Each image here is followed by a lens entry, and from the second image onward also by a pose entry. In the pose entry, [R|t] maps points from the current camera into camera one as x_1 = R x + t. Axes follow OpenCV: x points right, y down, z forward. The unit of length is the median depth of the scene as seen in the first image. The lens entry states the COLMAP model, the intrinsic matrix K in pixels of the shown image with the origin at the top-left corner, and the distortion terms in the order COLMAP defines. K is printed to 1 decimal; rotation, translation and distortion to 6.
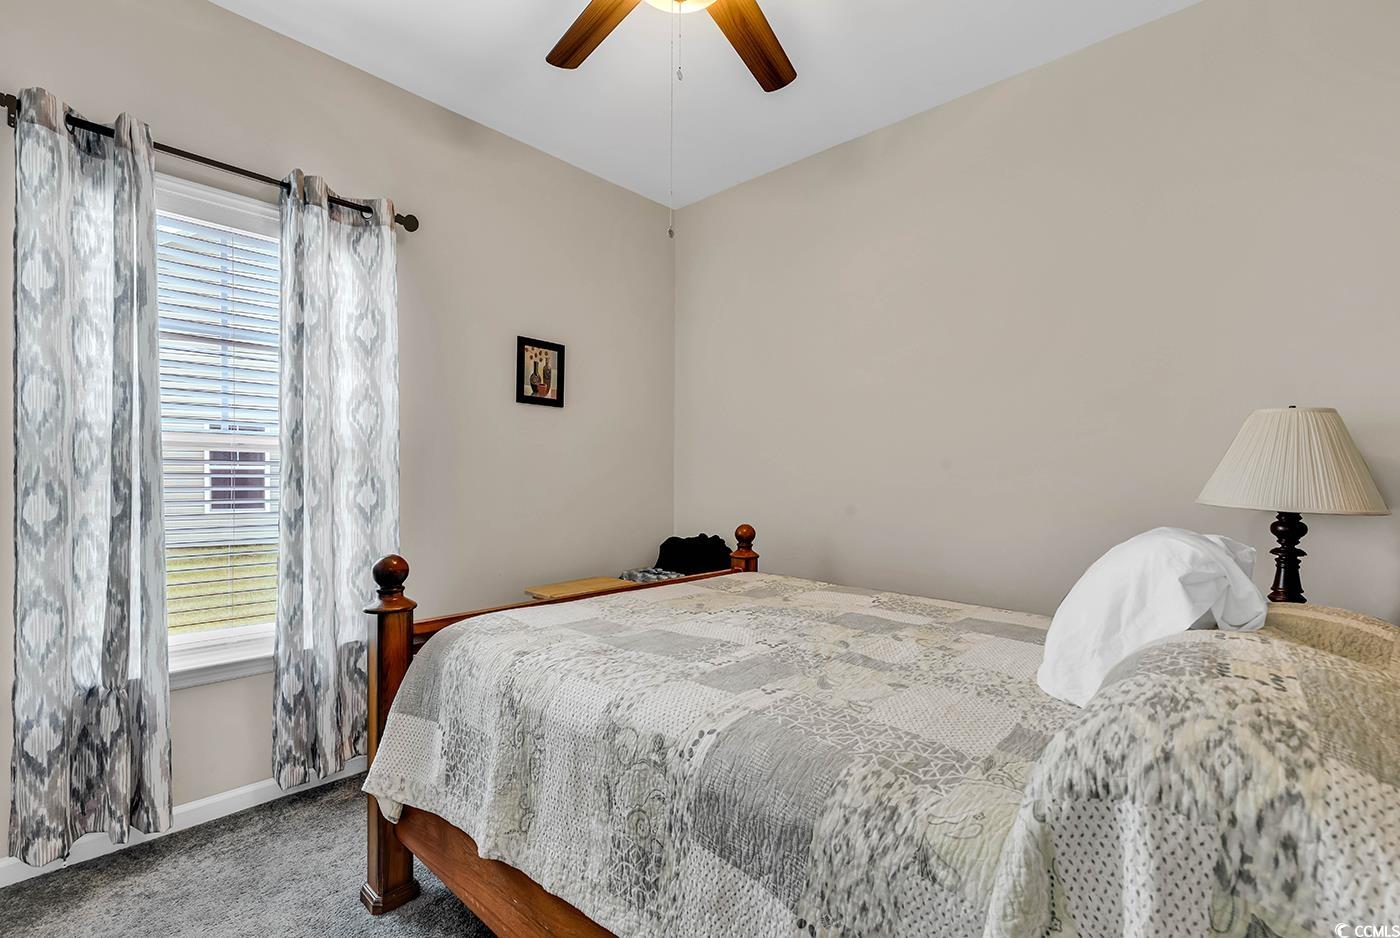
lens RADIAL K [[642.9, 0, 725.5], [0, 642.9, 482.9], [0, 0, 1]] dist [0.008204, -0.000331]
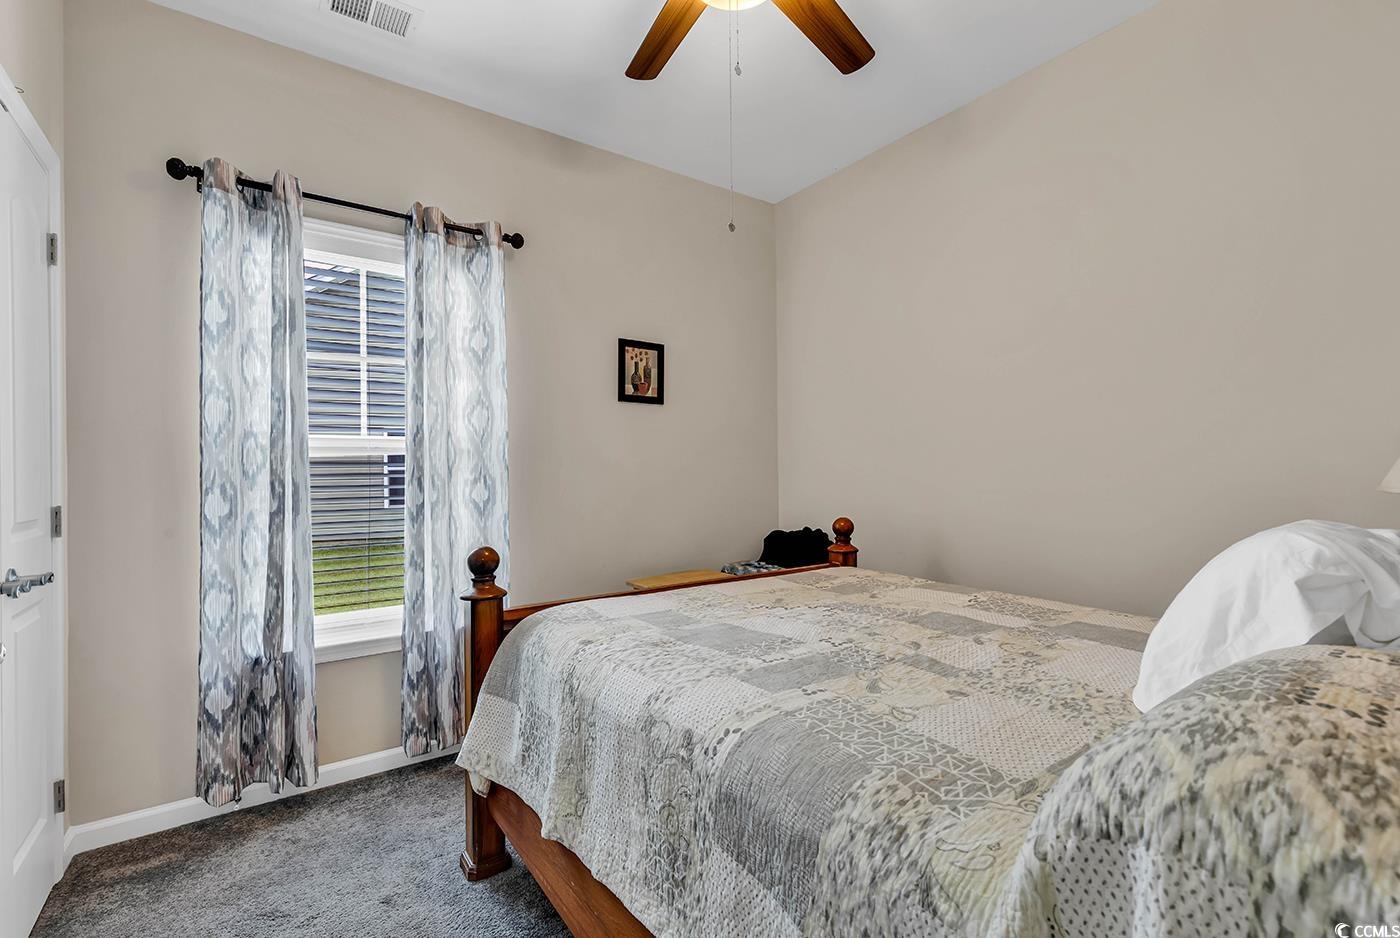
lens RADIAL K [[642.9, 0, 730.8], [0, 642.9, 464.6], [0, 0, 1]] dist [0.008204, -0.000331]
pose [[0.978713, -0.018913, -0.204362, 0.121431], [0.015266, 0.999695, -0.019406, 0.001697], [0.204667, 0.015874, 0.978703, 0.025547]]
